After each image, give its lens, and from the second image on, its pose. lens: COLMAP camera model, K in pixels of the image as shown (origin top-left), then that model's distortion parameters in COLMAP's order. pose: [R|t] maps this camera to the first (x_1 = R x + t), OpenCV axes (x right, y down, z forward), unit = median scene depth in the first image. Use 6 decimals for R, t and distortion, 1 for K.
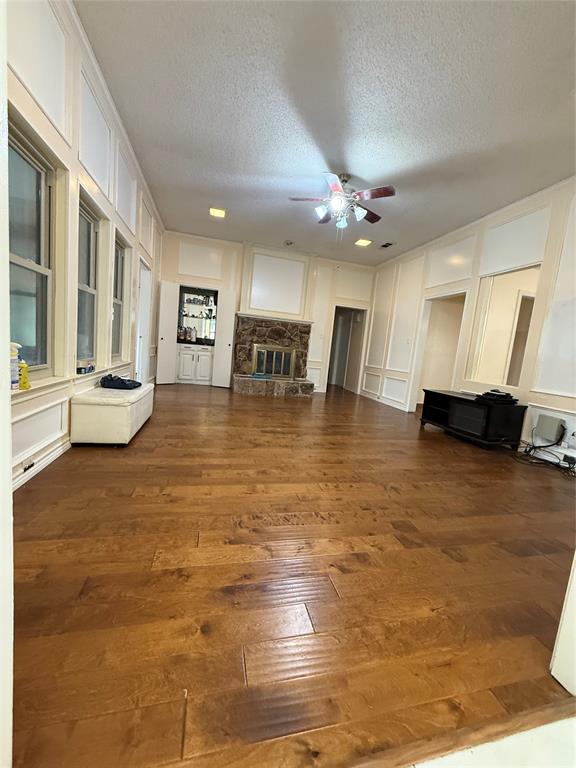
lens RADIAL K [[305.6, 0, 288.0], [0, 305.6, 384.0], [0, 0, 1]] dist [-0.001778, 0.000372]
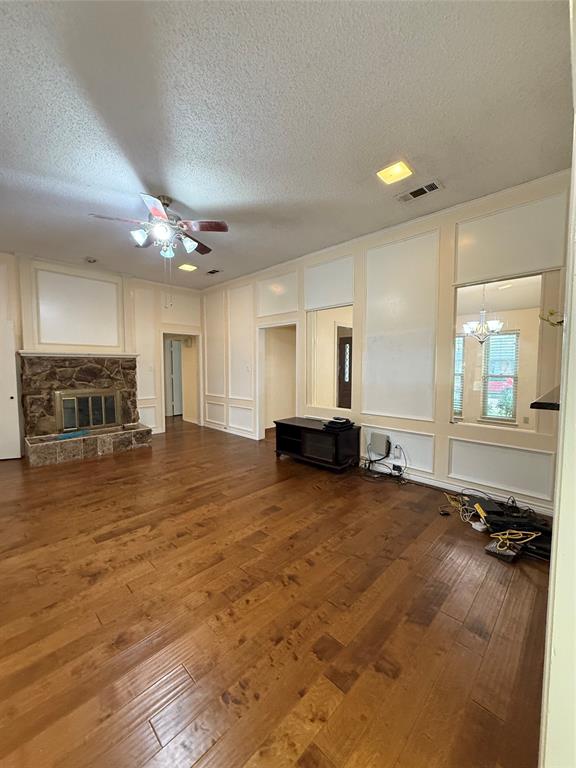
lens RADIAL K [[305.6, 0, 288.0], [0, 305.6, 384.0], [0, 0, 1]] dist [-0.001778, 0.000372]
pose [[0.845501, -0.128824, 0.518201, -0.022280], [0.142237, 0.989734, 0.013972, -0.113377], [-0.514681, 0.061894, 0.855145, 0.113424]]
